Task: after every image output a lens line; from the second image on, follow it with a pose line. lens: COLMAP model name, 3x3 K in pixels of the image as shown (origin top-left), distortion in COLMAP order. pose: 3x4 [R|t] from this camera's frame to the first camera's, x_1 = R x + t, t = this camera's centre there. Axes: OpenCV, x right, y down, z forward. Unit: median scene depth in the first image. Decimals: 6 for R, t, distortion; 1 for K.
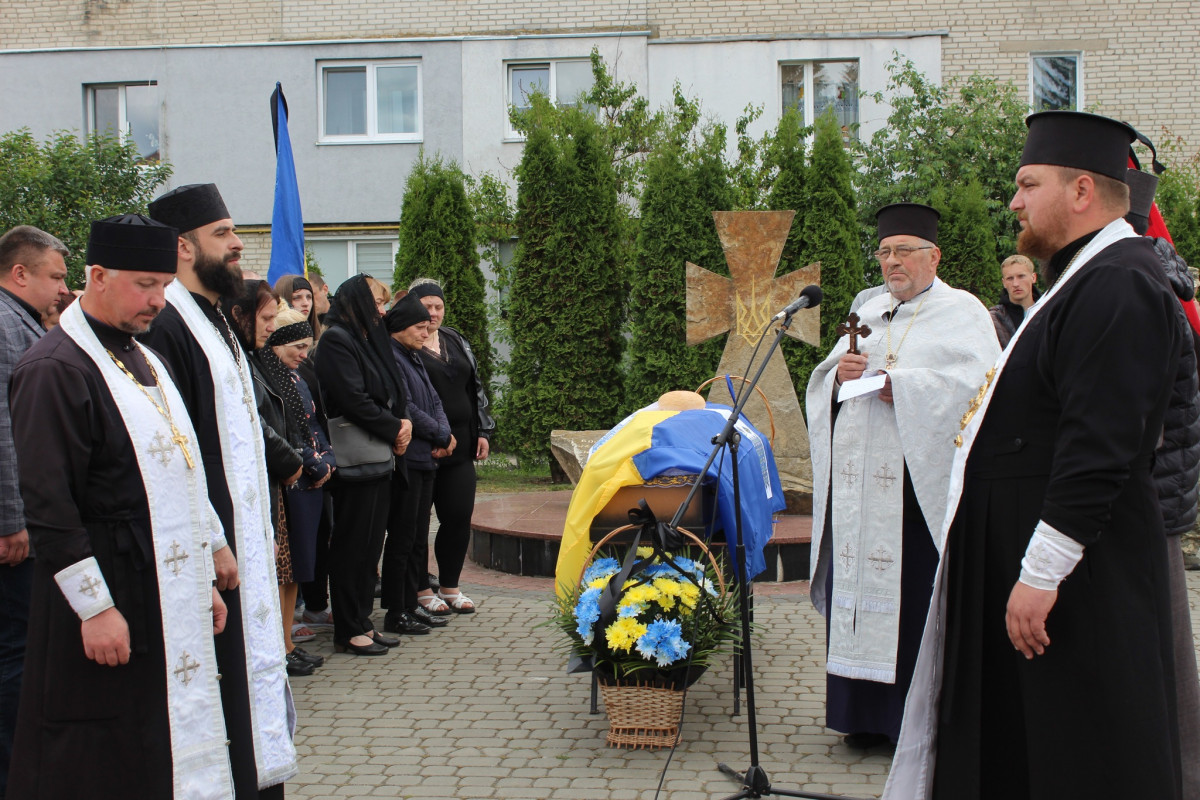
lens RADIAL K [[1905.0, 0, 599.3], [0, 1905.0, 389.2], [0, 0, 1]] dist [-0.046132, 0.000000]
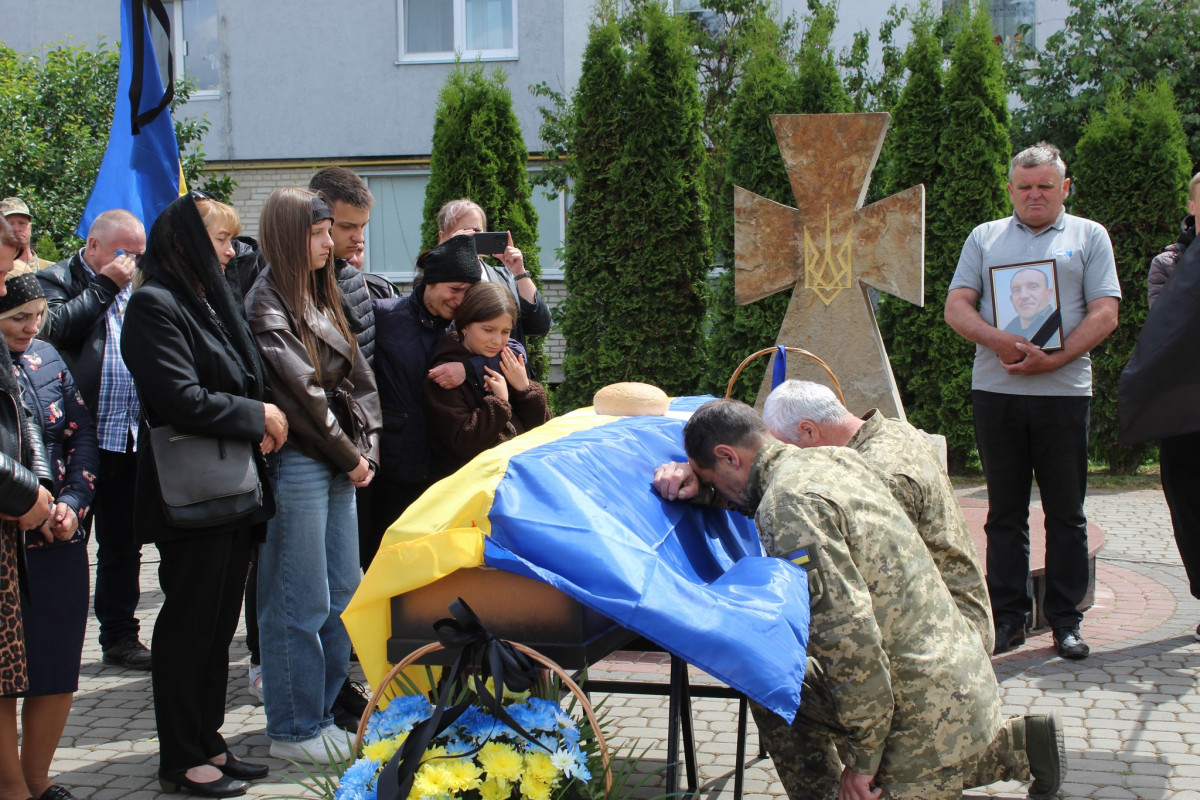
lens RADIAL K [[1905.0, 0, 600.2], [0, 1905.0, 400.3], [0, 0, 1]] dist [-0.046132, 0.000000]
pose [[0.993926, 0.005681, -0.109906, 0.056244], [-0.001981, 0.999429, 0.033740, -0.007966], [0.110034, -0.033318, 0.993369, 0.212917]]
